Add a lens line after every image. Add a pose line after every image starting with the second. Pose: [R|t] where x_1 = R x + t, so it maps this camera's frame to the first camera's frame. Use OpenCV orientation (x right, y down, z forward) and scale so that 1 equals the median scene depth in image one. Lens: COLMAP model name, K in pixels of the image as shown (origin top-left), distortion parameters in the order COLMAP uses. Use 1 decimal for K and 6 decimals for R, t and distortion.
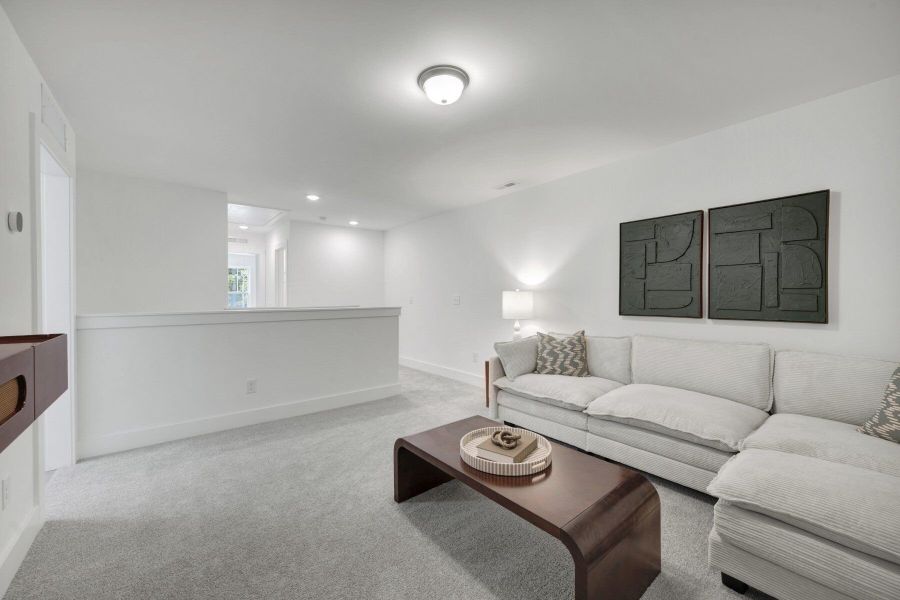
lens RADIAL K [[366.5, 0, 455.8], [0, 366.5, 298.9], [0, 0, 1]] dist [-0.001314, 0.000447]
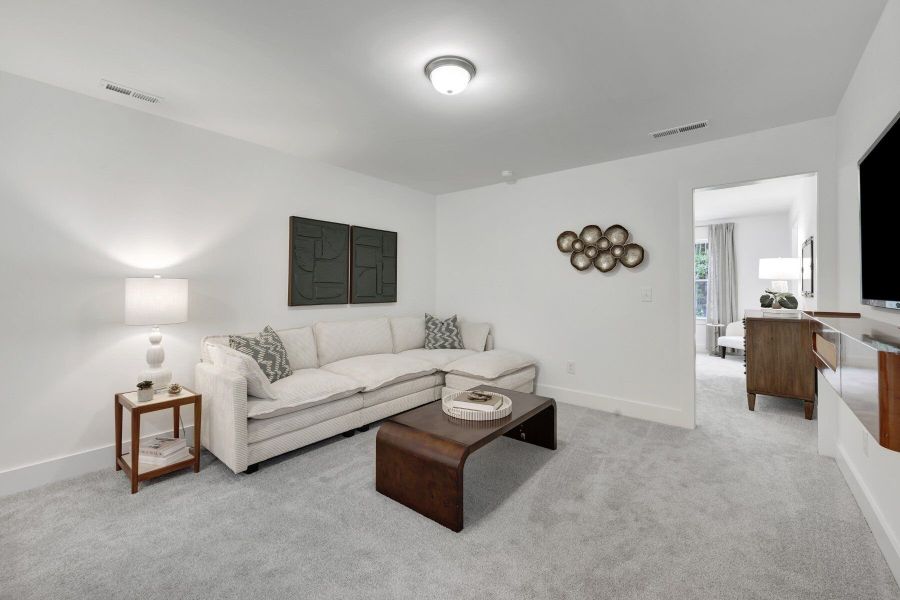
lens RADIAL K [[366.5, 0, 455.3], [0, 366.5, 285.0], [0, 0, 1]] dist [-0.001314, 0.000447]
pose [[-0.198970, 0.009984, 0.979955, -0.673694], [0.008528, 0.999928, -0.008456, -0.001595], [-0.979969, 0.006674, -0.199040, 0.797578]]
